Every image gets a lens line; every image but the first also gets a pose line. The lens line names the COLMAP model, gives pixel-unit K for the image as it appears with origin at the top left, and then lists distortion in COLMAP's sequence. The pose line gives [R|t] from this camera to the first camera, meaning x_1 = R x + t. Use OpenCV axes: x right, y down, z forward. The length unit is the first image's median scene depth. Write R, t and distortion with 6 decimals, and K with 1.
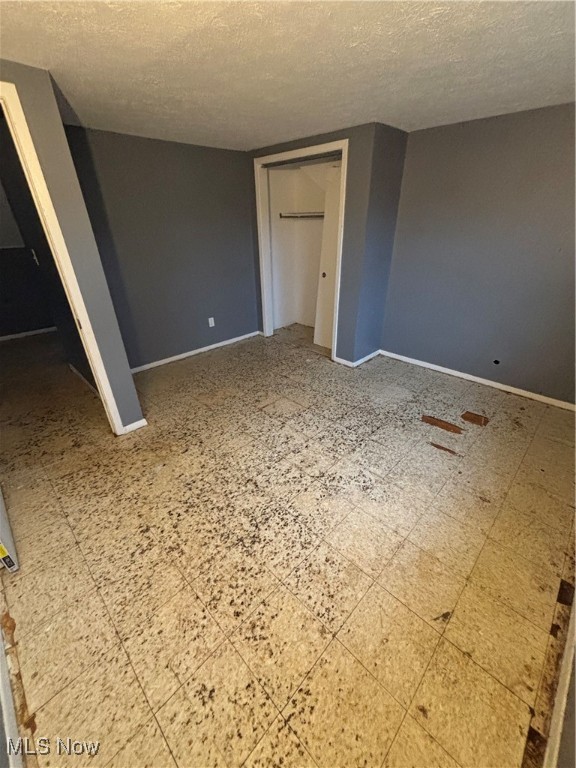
lens RADIAL K [[307.9, 0, 288.6], [0, 307.9, 384.4], [0, 0, 1]] dist [0.004605, -0.000650]
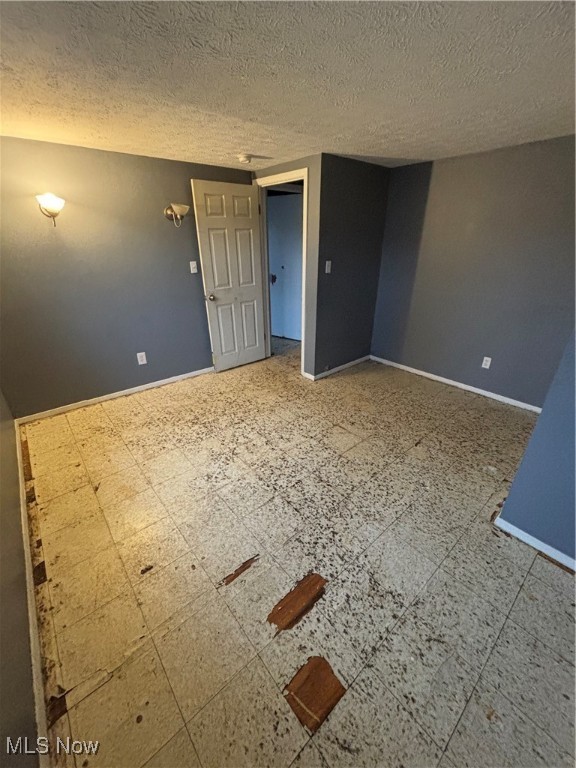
lens RADIAL K [[307.9, 0, 289.6], [0, 307.9, 382.9], [0, 0, 1]] dist [0.004605, -0.000650]
pose [[-0.078315, 0.441225, -0.893973, 0.954222], [-0.464502, 0.777292, 0.424329, -0.479365], [0.882102, 0.448484, 0.144077, 0.831983]]
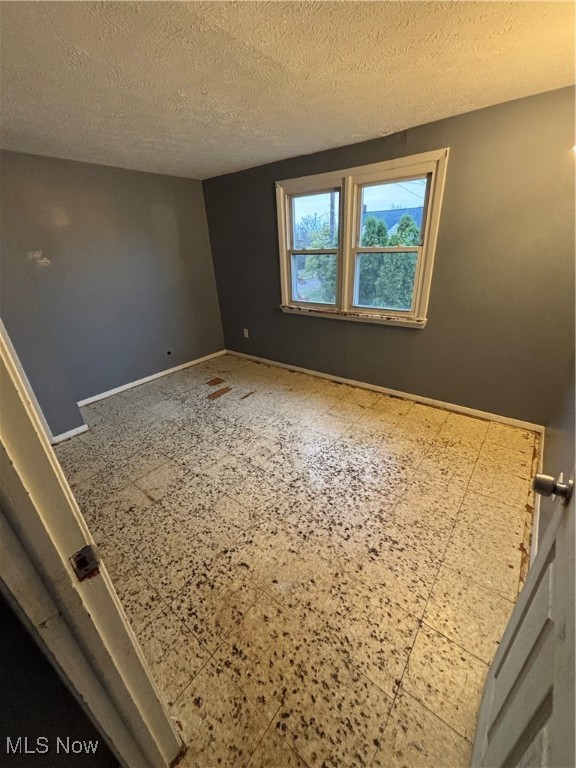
lens RADIAL K [[307.9, 0, 285.4], [0, 307.9, 386.2], [0, 0, 1]] dist [0.004605, -0.000650]
pose [[-0.107278, -0.404714, 0.908129, -0.831359], [0.509724, 0.761837, 0.399732, -0.318974], [-0.853623, 0.505777, 0.124564, 0.665414]]
